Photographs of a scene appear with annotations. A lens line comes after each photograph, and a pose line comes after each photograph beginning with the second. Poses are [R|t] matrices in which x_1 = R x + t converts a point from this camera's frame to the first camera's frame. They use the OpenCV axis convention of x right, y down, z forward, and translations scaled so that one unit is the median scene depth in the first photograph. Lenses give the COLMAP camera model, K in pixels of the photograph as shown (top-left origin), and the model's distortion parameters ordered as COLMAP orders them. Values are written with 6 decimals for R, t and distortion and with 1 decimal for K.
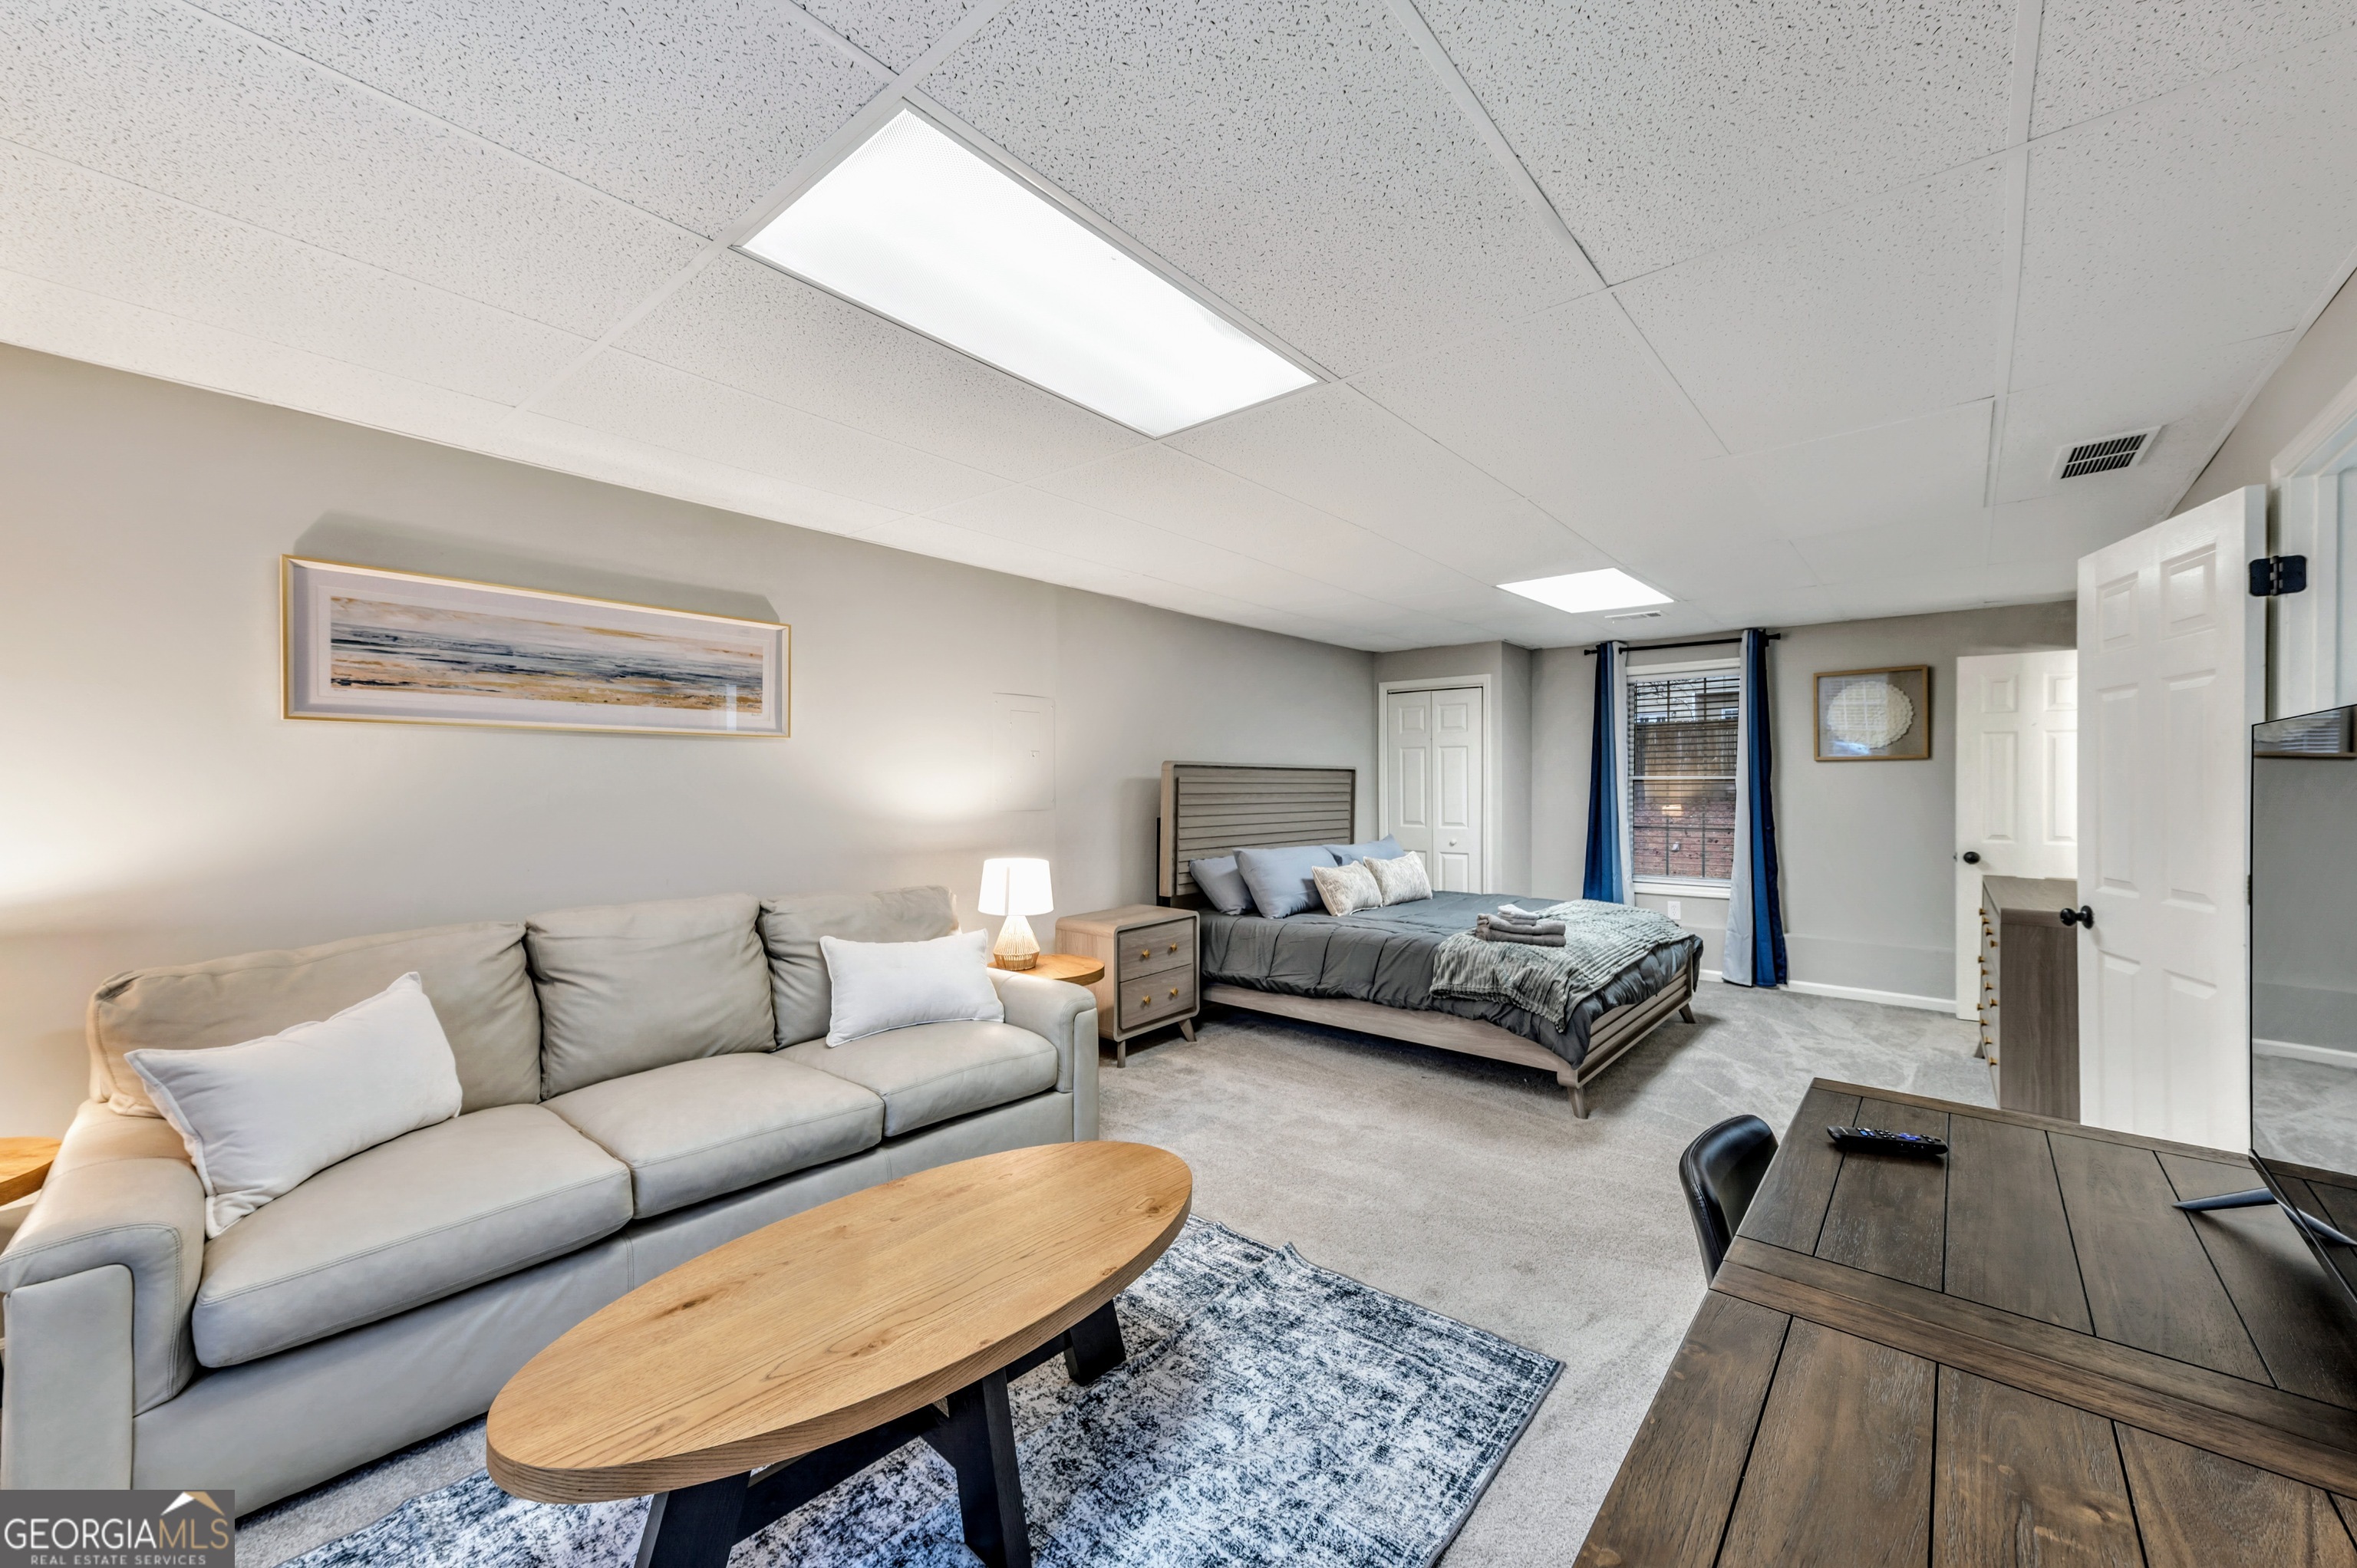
lens RADIAL K [[912.5, 0, 1183.4], [0, 912.5, 787.1], [0, 0, 1]] dist [0.018557, 0.000132]
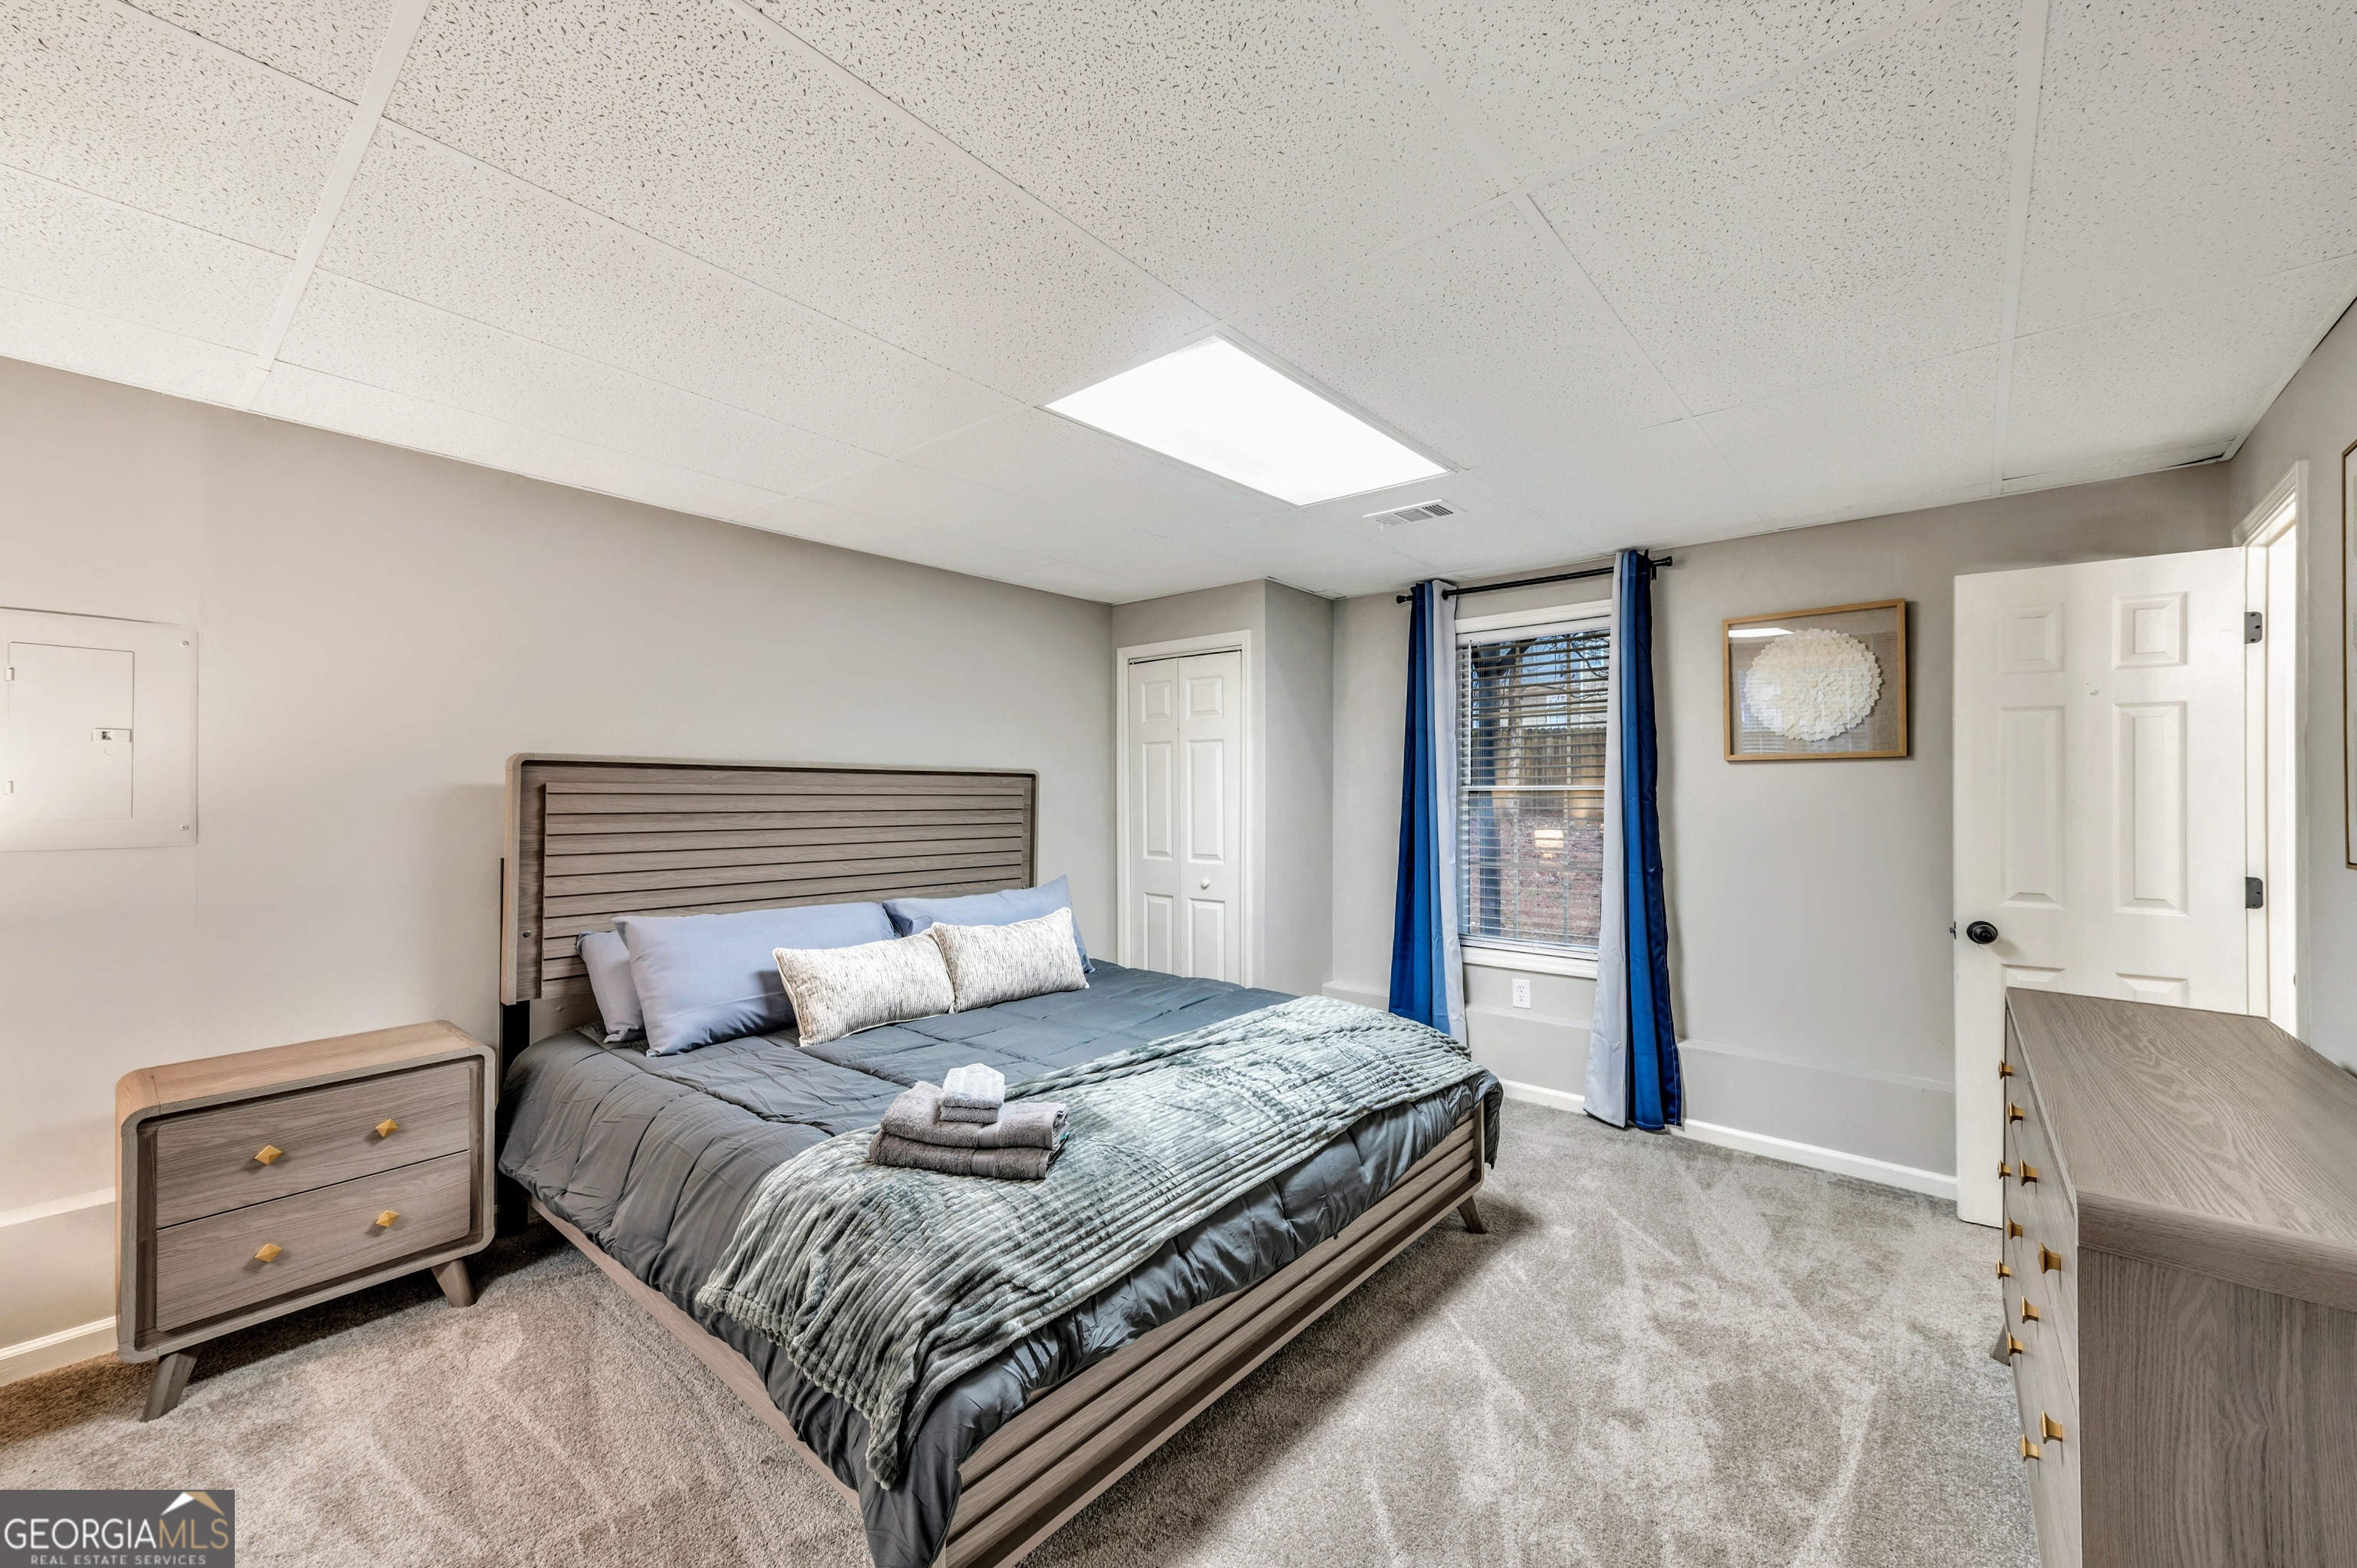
lens RADIAL K [[916.2, 0, 1182.9], [0, 916.2, 786.6], [0, 0, 1]] dist [0.022175, -0.000699]
pose [[0.999992, 0.003548, -0.002037, 0.421855], [-0.003571, 0.999931, -0.011186, -0.004476], [0.001997, 0.011193, 0.999935, 0.495931]]
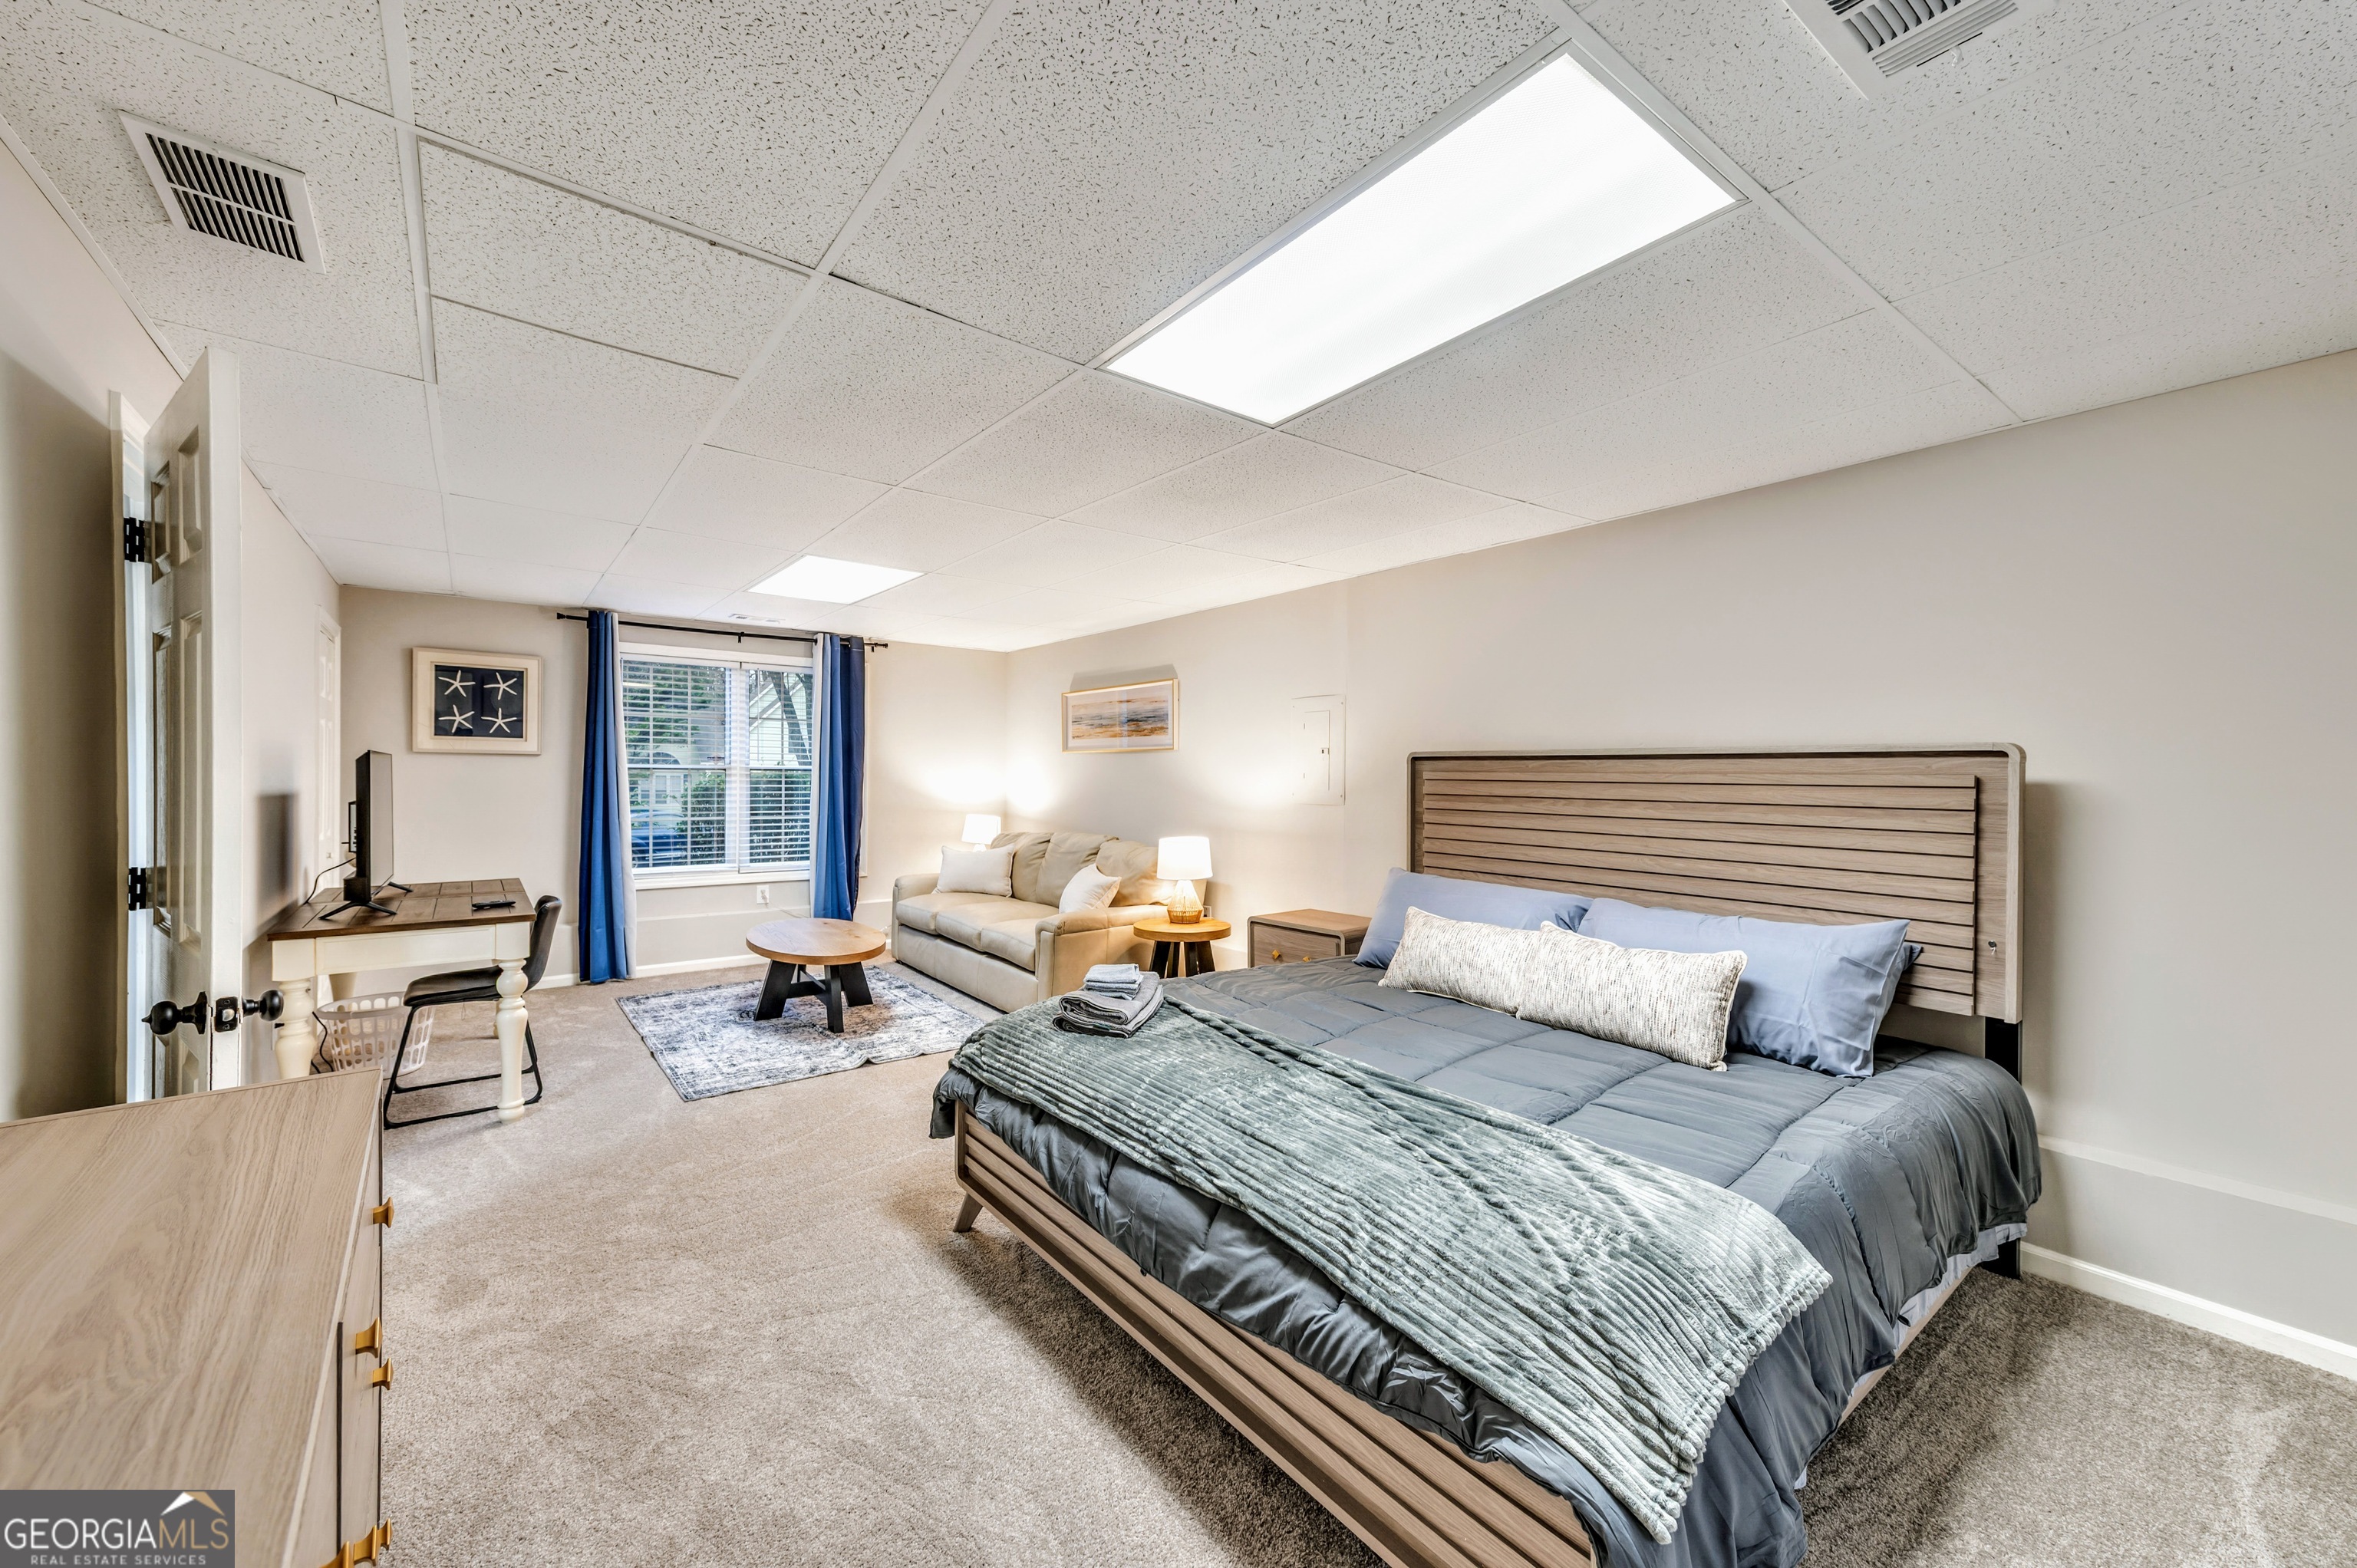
lens RADIAL K [[916.2, 0, 1182.9], [0, 916.2, 786.6], [0, 0, 1]] dist [0.022175, -0.000699]
pose [[-0.211775, 0.009937, -0.977268, 0.904363], [-0.013691, 0.999820, 0.013133, -0.006883], [0.977223, 0.016161, -0.211601, 1.072804]]
